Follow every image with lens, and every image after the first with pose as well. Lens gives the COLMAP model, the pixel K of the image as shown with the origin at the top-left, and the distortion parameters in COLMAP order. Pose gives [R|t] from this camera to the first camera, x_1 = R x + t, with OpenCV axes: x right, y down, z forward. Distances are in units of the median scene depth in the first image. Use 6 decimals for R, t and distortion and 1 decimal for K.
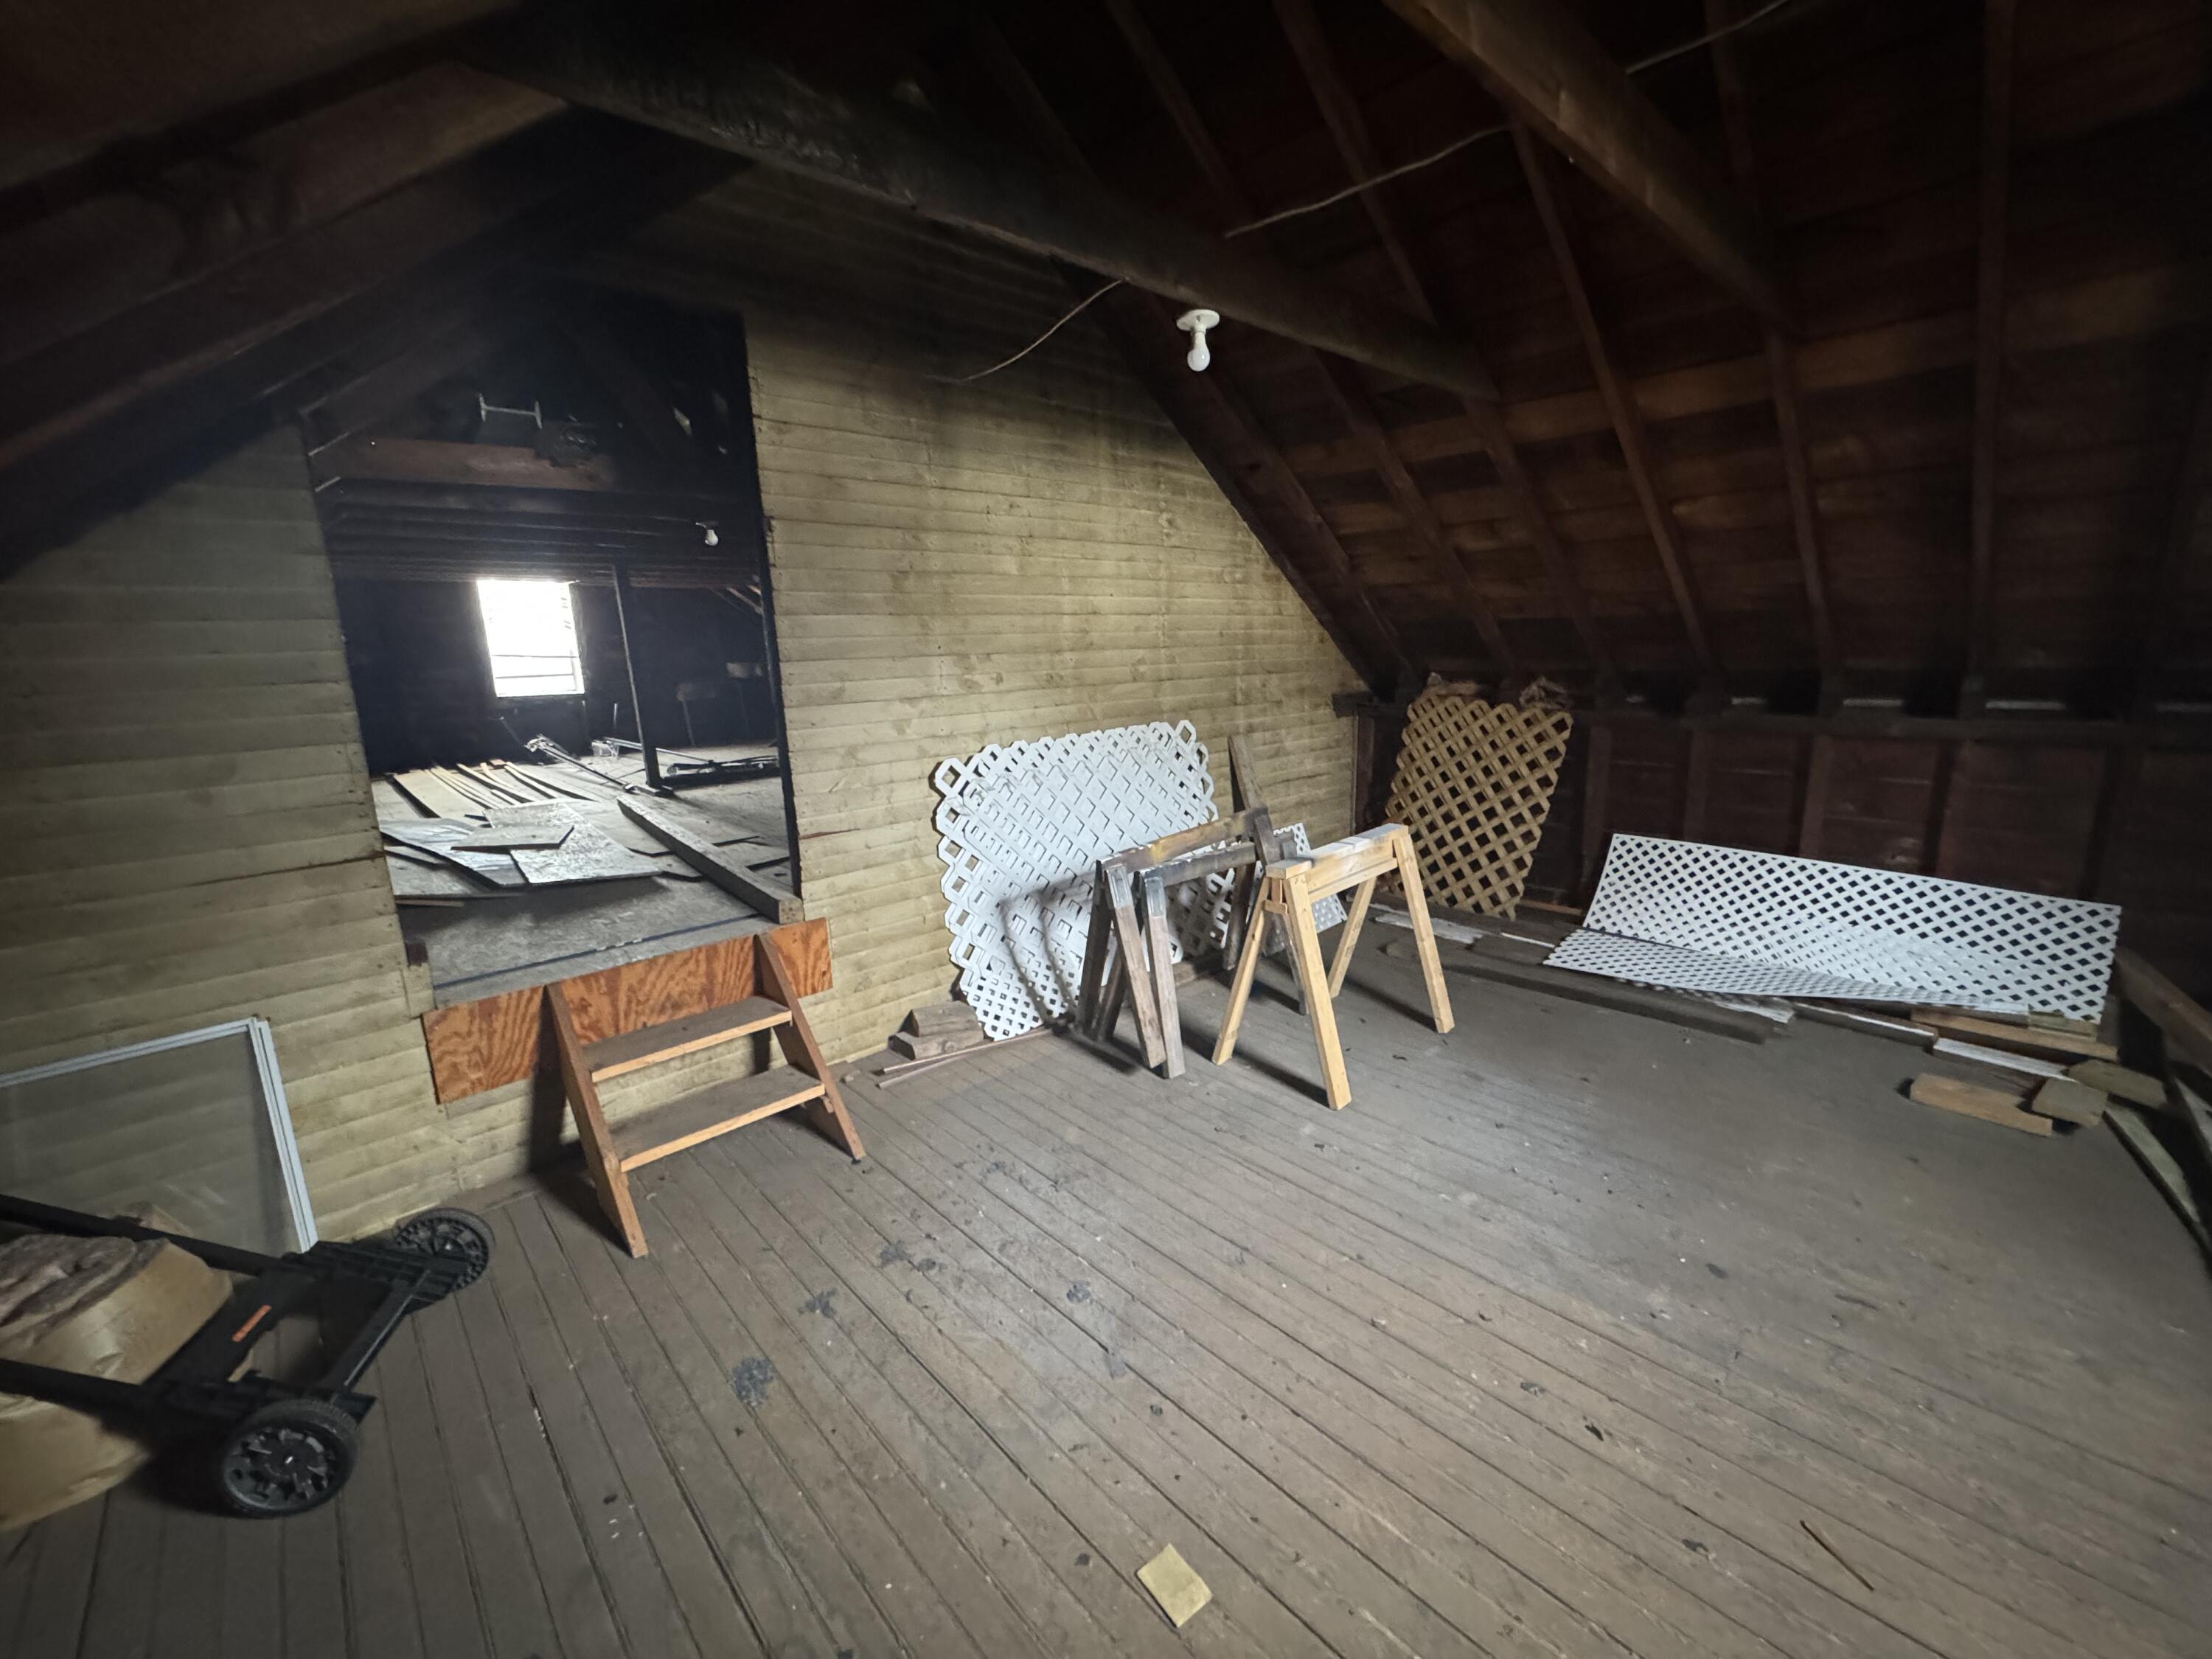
lens RADIAL K [[882.9, 0, 1107.6], [0, 882.9, 827.4], [0, 0, 1]] dist [-0.000308, -0.000330]
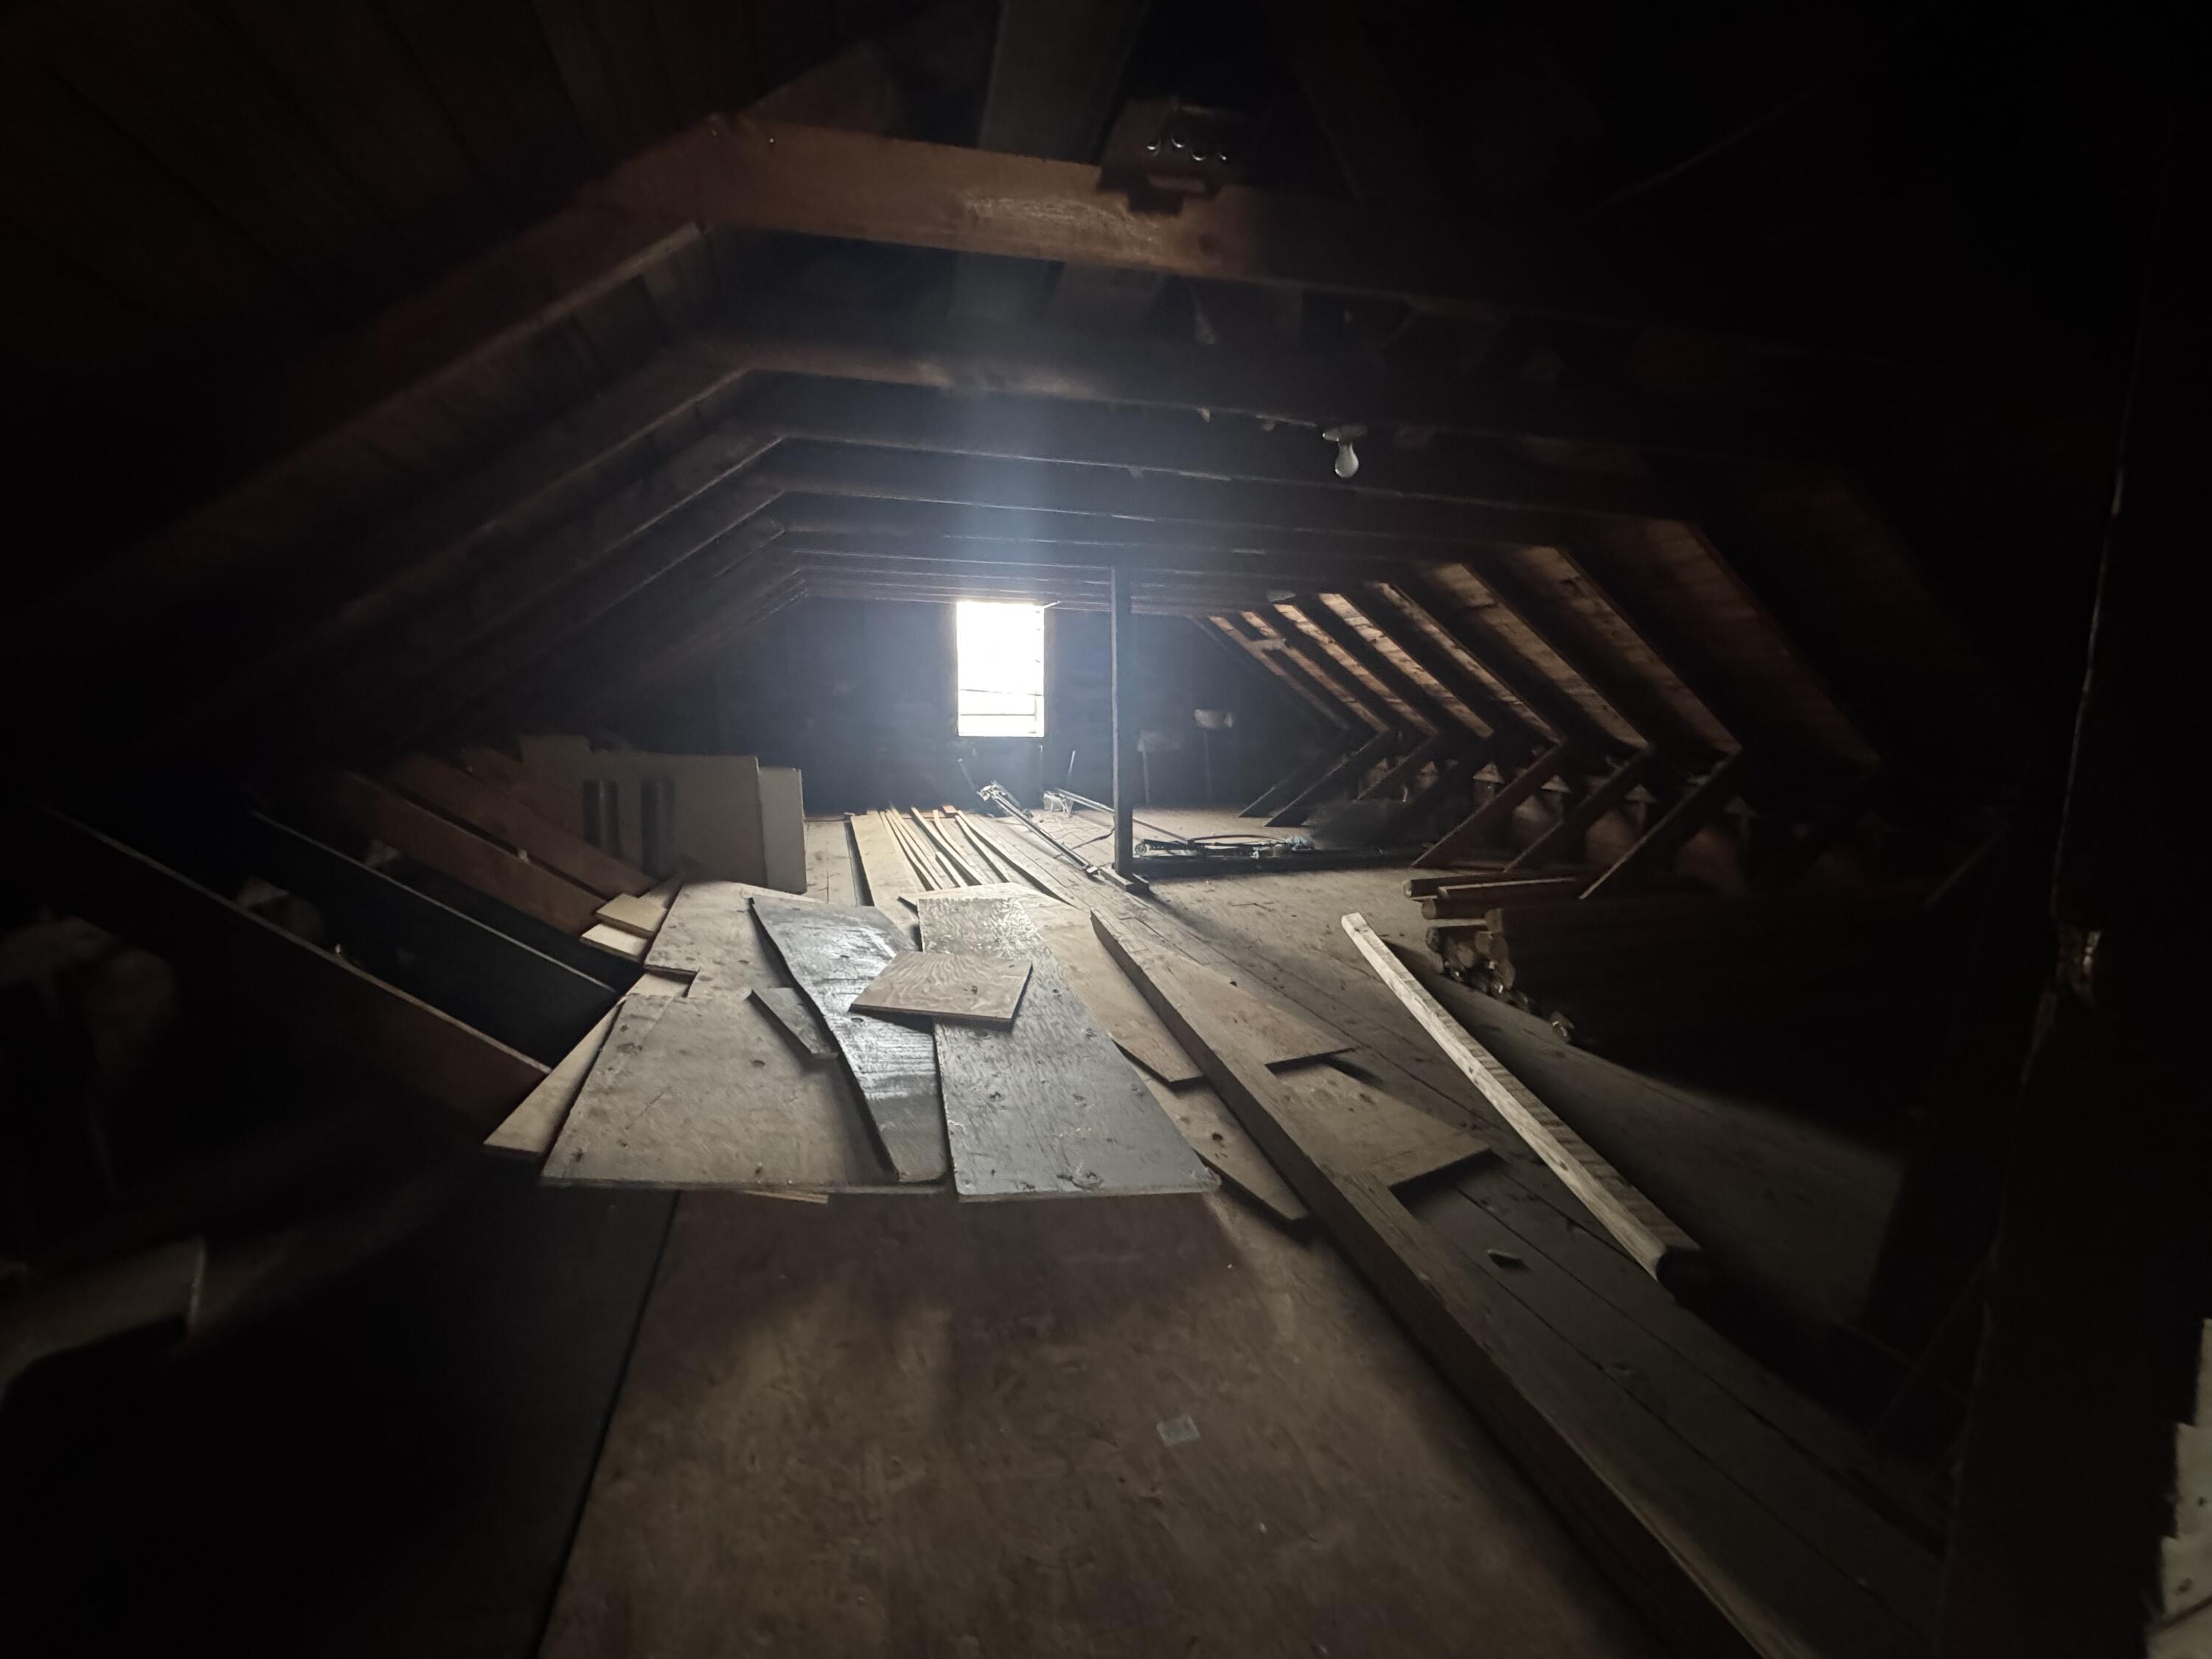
lens RADIAL K [[882.9, 0, 1107.6], [0, 882.9, 827.4], [0, 0, 1]] dist [-0.000308, -0.000330]
pose [[0.904191, 0.100306, -0.415184, -0.211605], [-0.125802, 0.991457, -0.034442, -0.052935], [0.408183, 0.083373, 0.909085, 0.310305]]
